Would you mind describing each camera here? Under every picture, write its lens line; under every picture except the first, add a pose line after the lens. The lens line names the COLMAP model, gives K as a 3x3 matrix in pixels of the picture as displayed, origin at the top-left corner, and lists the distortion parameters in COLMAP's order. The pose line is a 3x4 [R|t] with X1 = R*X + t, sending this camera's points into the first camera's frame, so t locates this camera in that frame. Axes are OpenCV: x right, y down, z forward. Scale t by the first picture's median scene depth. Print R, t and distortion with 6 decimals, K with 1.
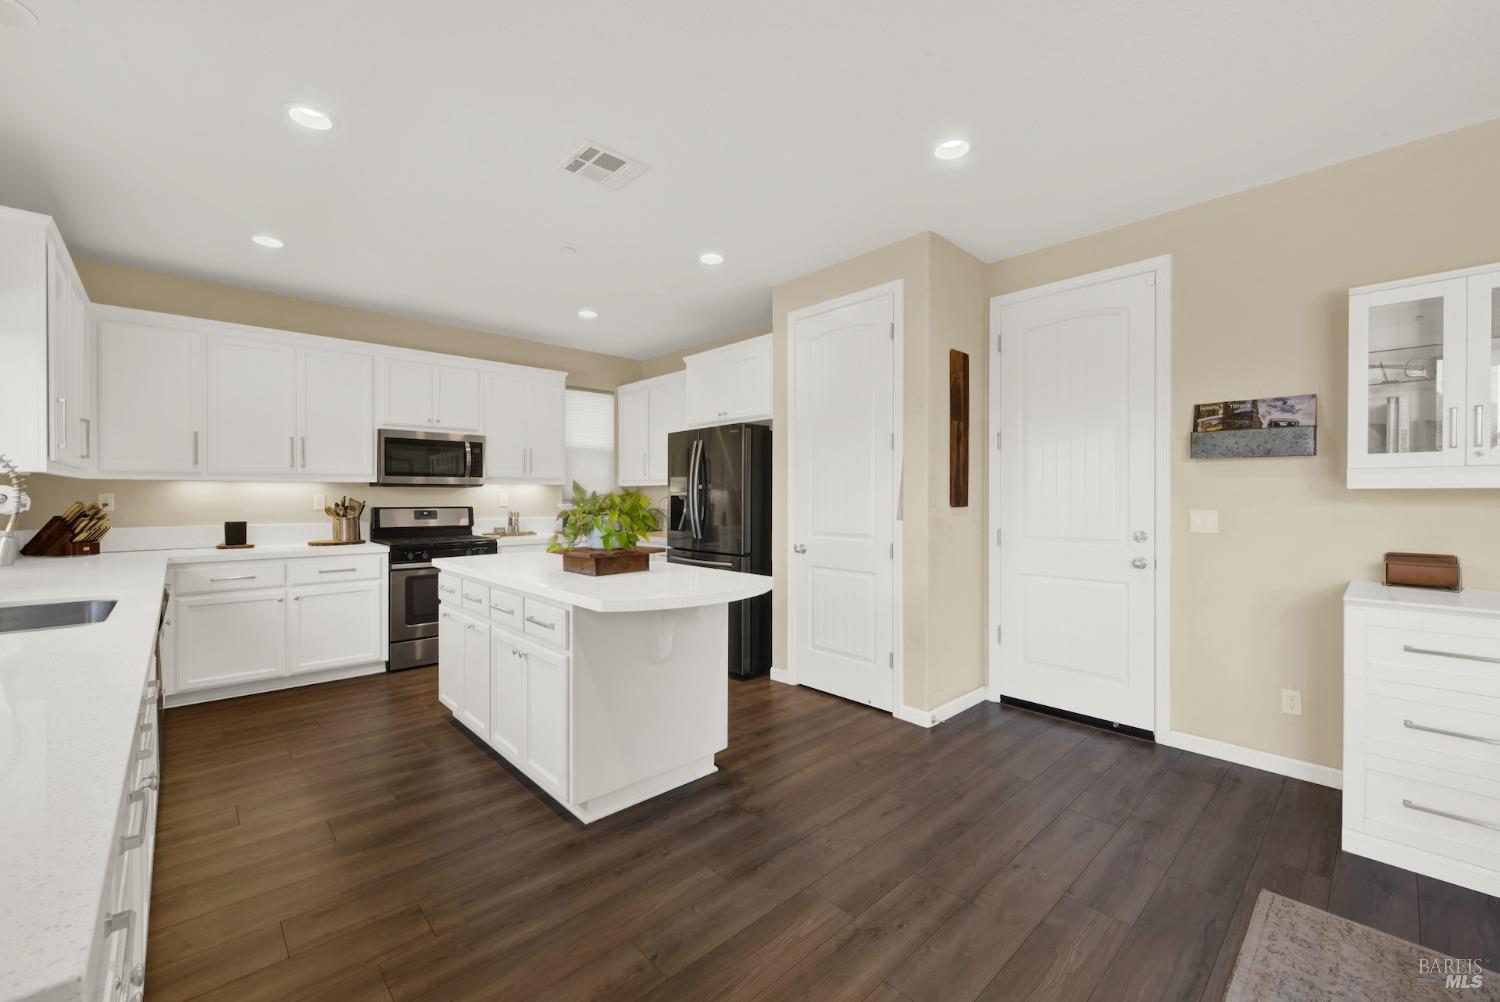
lens RADIAL K [[606.3, 0, 748.2], [0, 606.3, 496.2], [0, 0, 1]] dist [-0.001159, -0.000945]
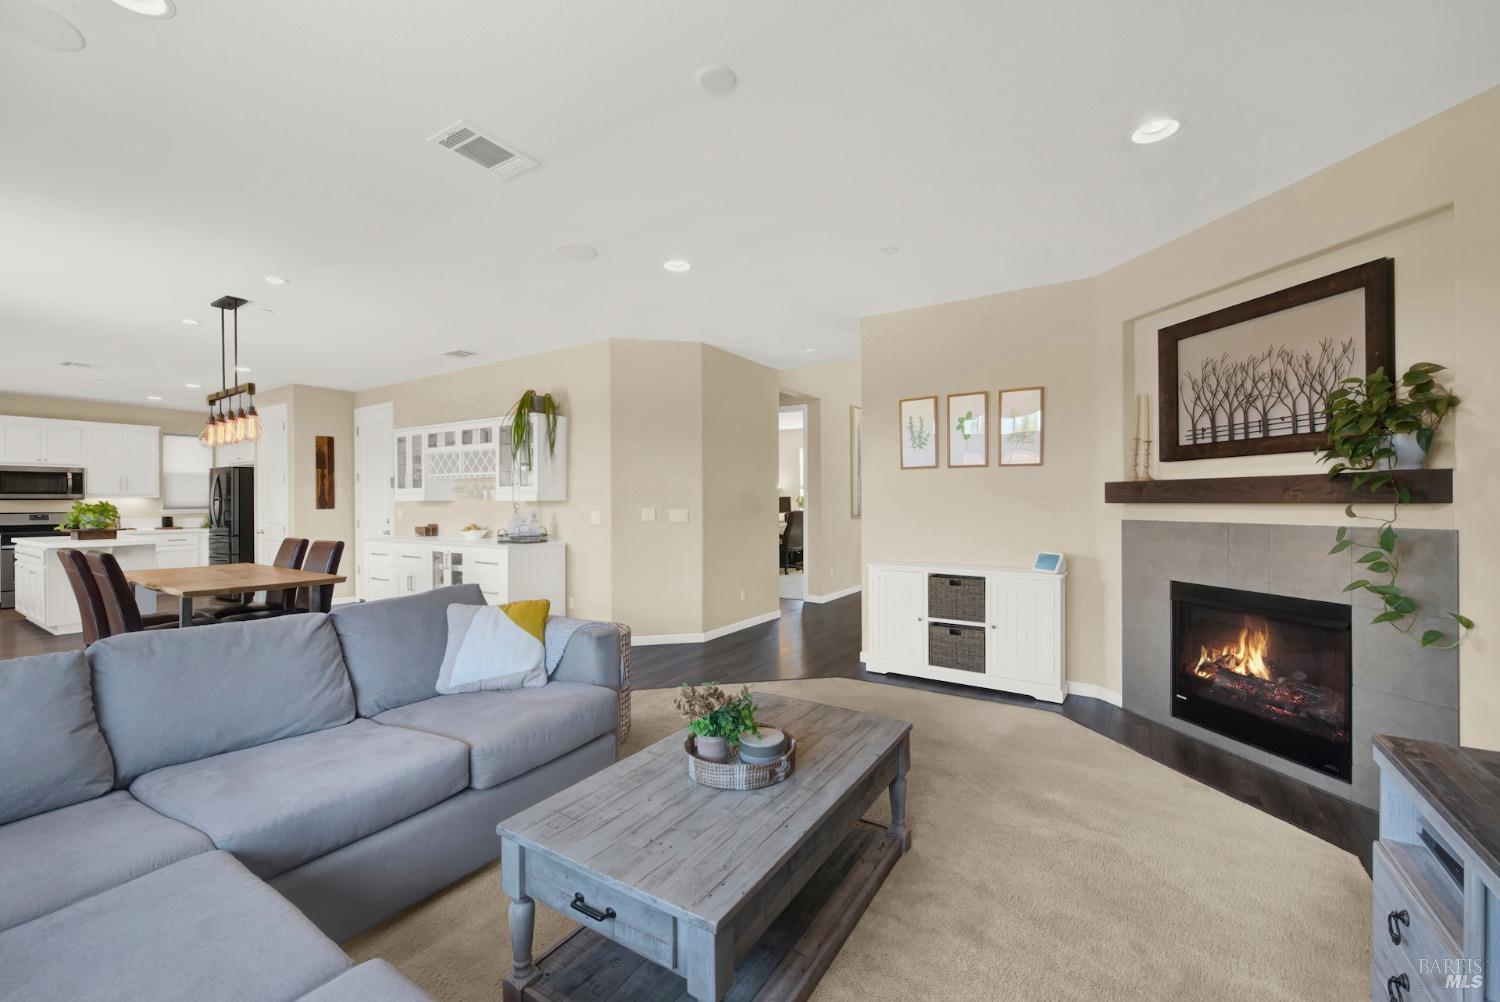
lens RADIAL K [[604.4, 0, 746.1], [0, 604.4, 499.2], [0, 0, 1]] dist [-0.001463, -0.001107]
pose [[0.970763, -0.005182, 0.239983, 1.091729], [0.006197, 0.999975, -0.003474, -0.000491], [-0.239959, 0.004859, 0.970771, -1.208001]]
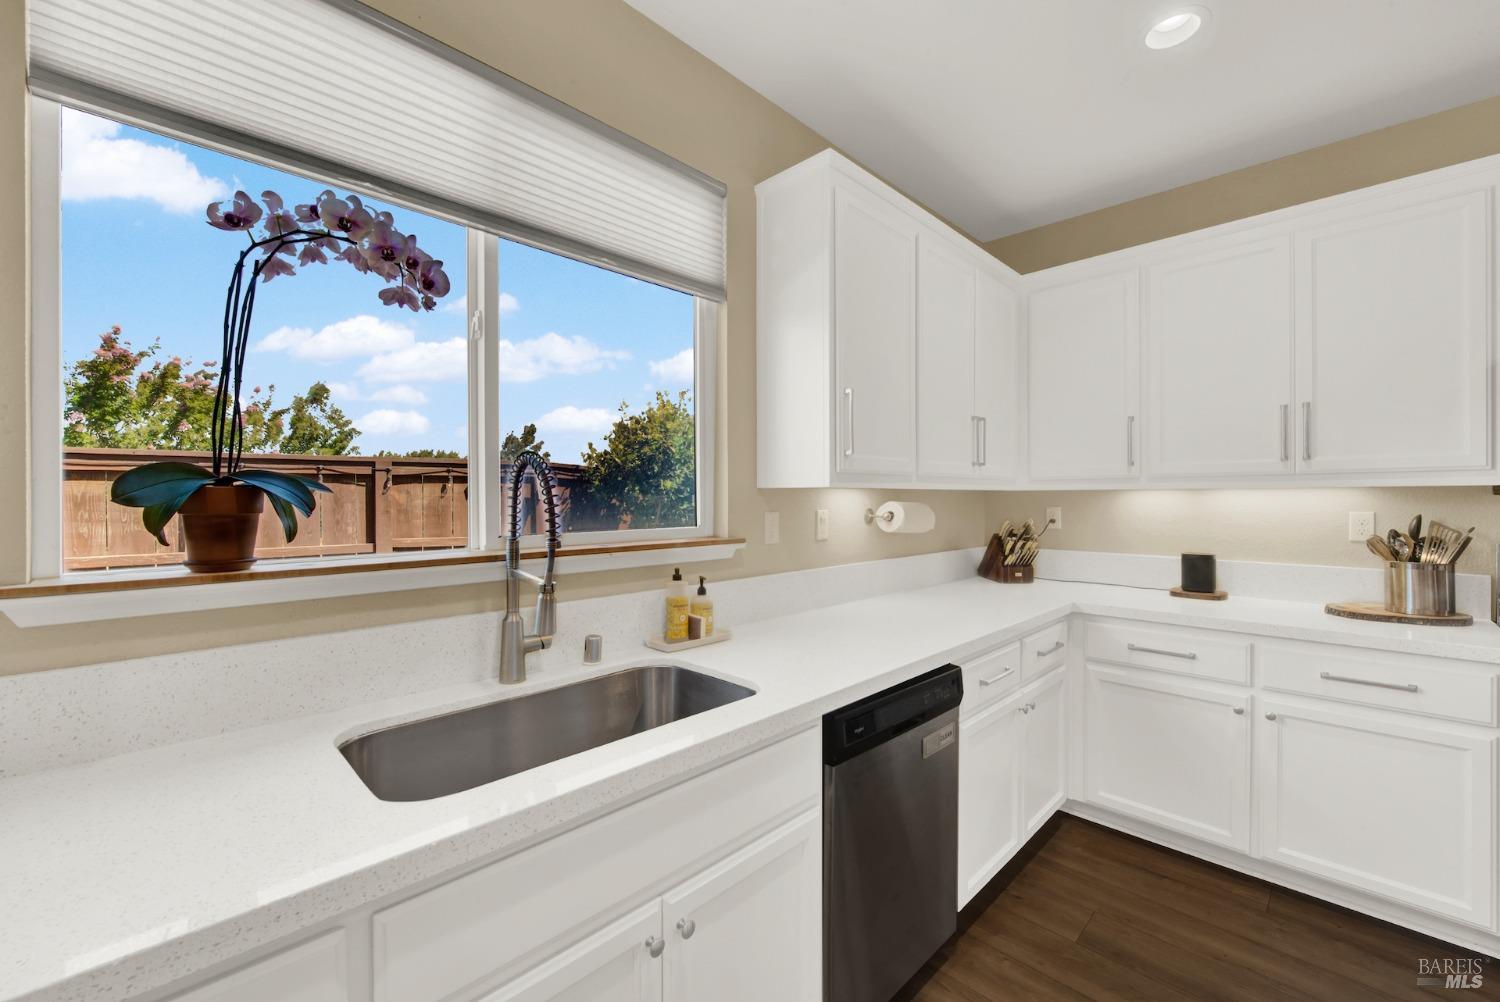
lens RADIAL K [[604.4, 0, 746.1], [0, 604.4, 499.2], [0, 0, 1]] dist [-0.001463, -0.001107]
pose [[0.029675, 0.002175, -0.999557, -0.236697], [-0.000029, 0.999998, 0.002176, -0.015865], [0.999560, -0.000036, 0.029675, 0.514461]]
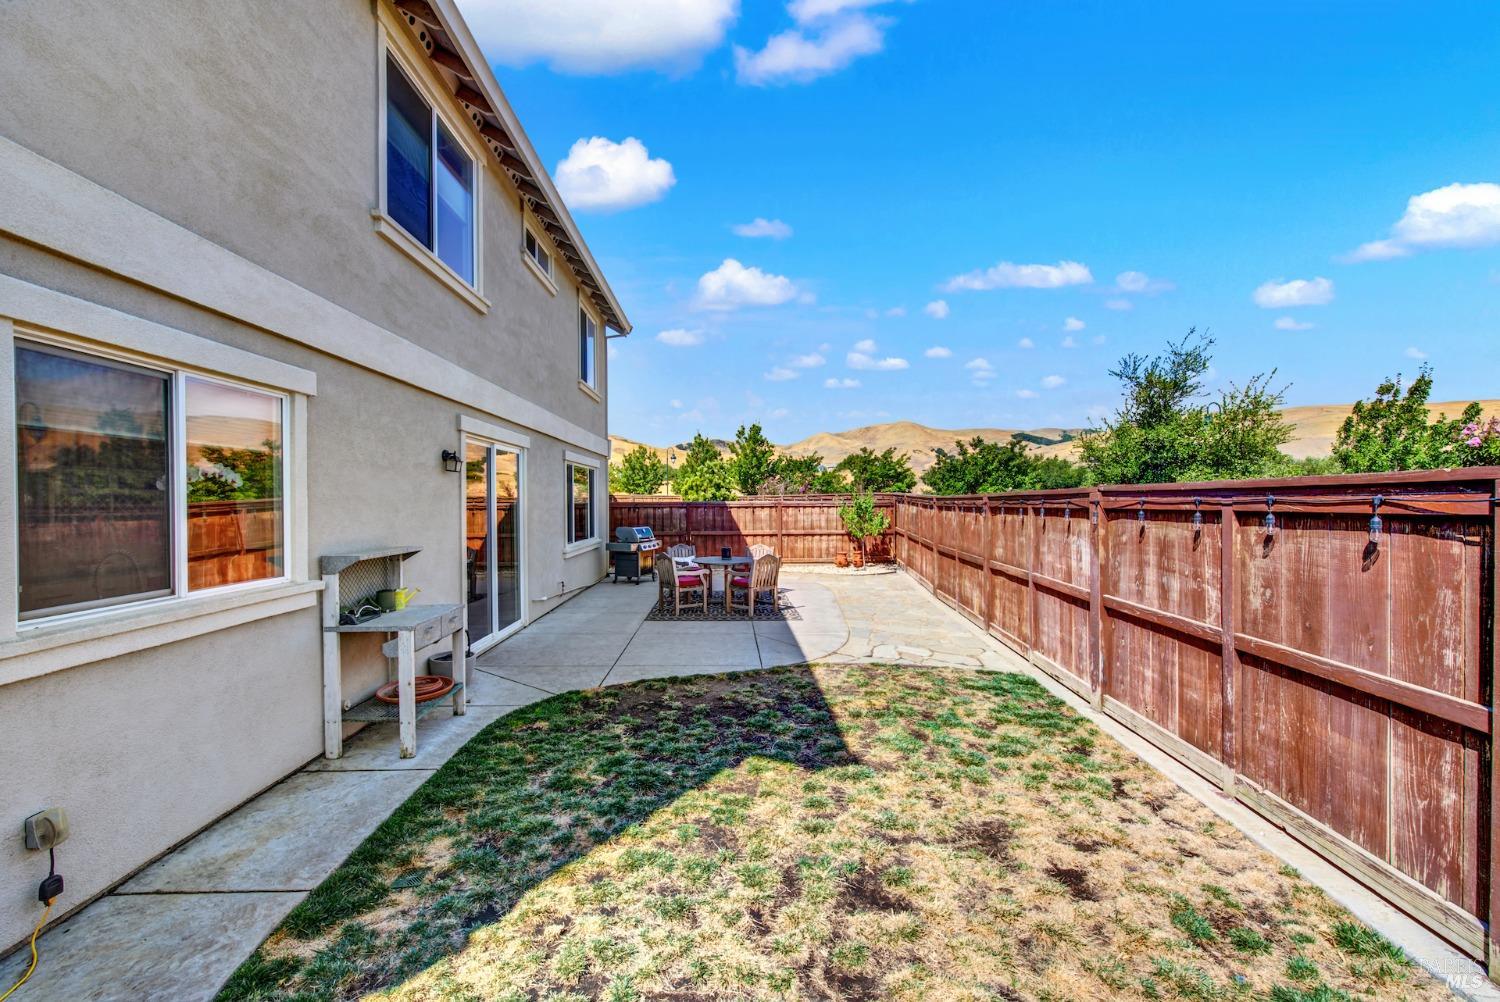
lens RADIAL K [[596.3, 0, 747.9], [0, 596.3, 505.1], [0, 0, 1]] dist [0.002937, -0.002831]
pose [[-0.755708, -0.002454, 0.654905, -1.613471], [0.004227, 0.999954, 0.008624, -0.090257], [-0.654896, 0.009285, -0.755662, 0.452286]]
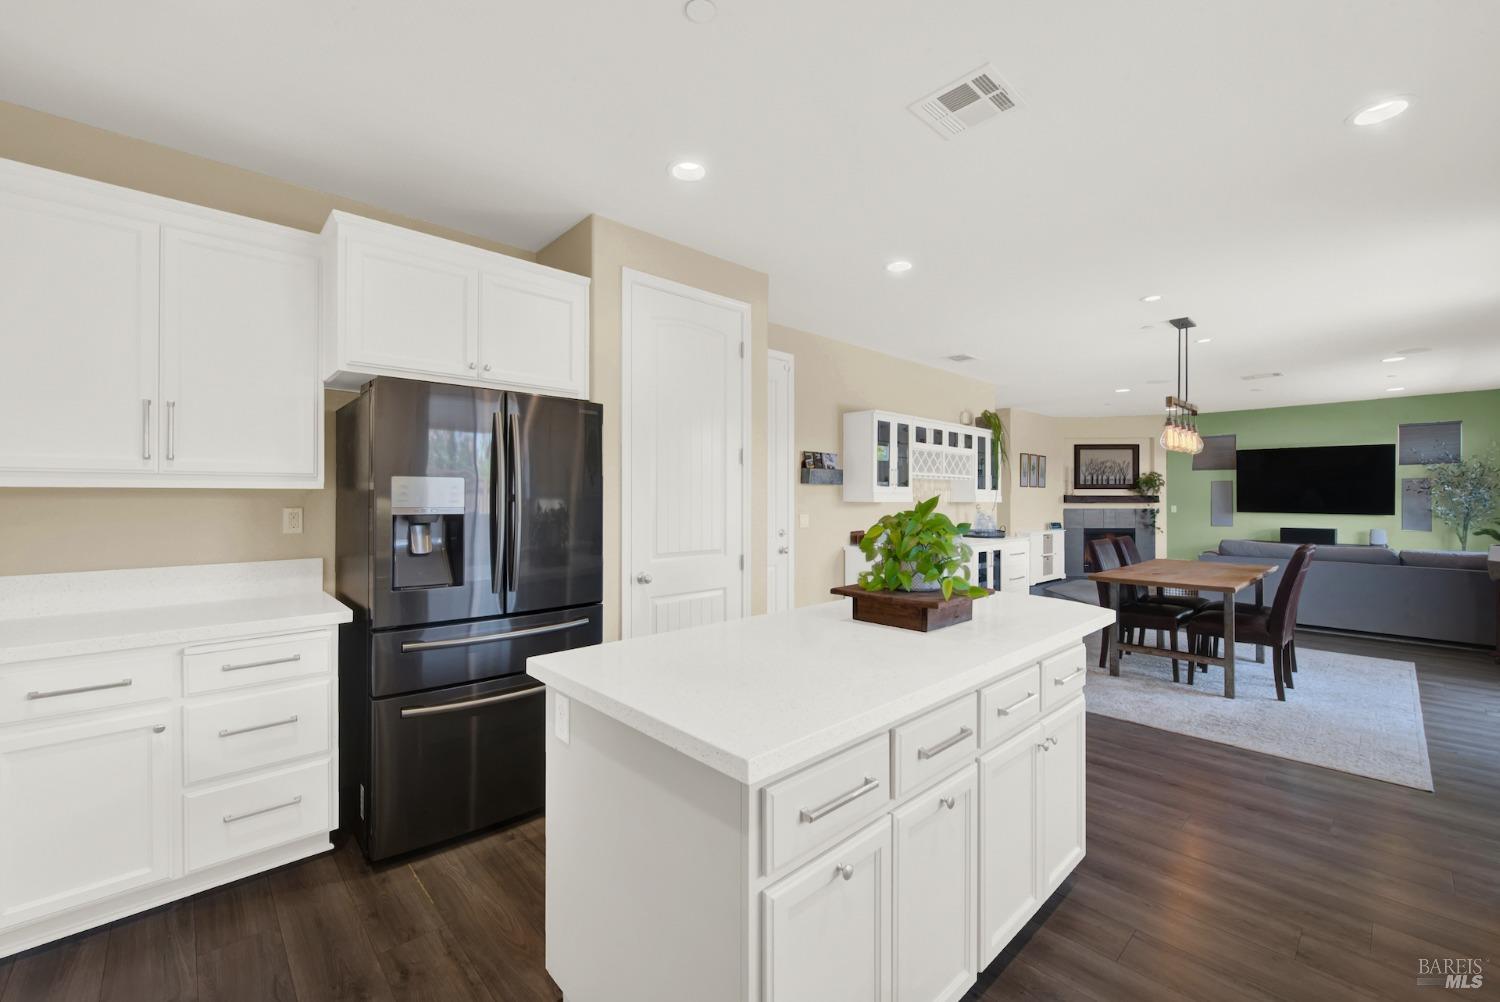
lens RADIAL K [[612.1, 0, 744.8], [0, 612.1, 495.1], [0, 0, 1]] dist [0.000839, 0.000032]
pose [[-0.000758, 0.004295, 0.999990, -0.677131], [0.000839, 0.999990, -0.004294, -0.016638], [-0.999999, 0.000836, -0.000762, 0.838665]]
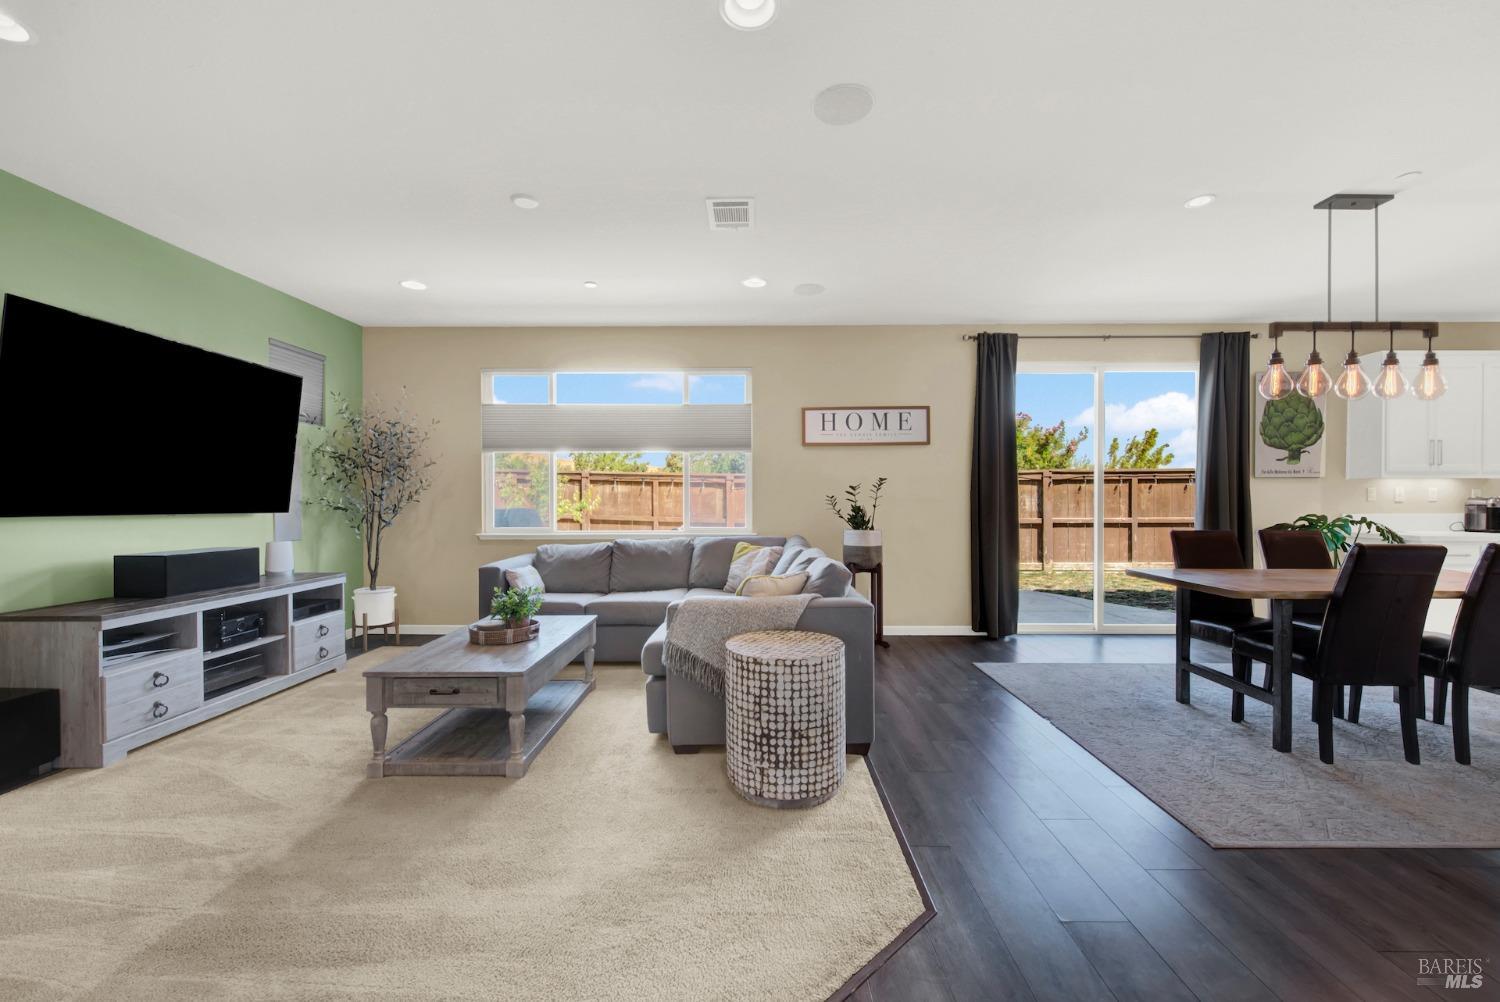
lens RADIAL K [[606.3, 0, 748.7], [0, 606.3, 503.7], [0, 0, 1]] dist [0.001989, -0.003057]
pose [[-0.693875, 0.004286, -0.720083, 1.532777], [-0.000008, 0.999982, 0.005959, 0.021101], [0.720095, 0.004140, -0.693863, -0.011216]]
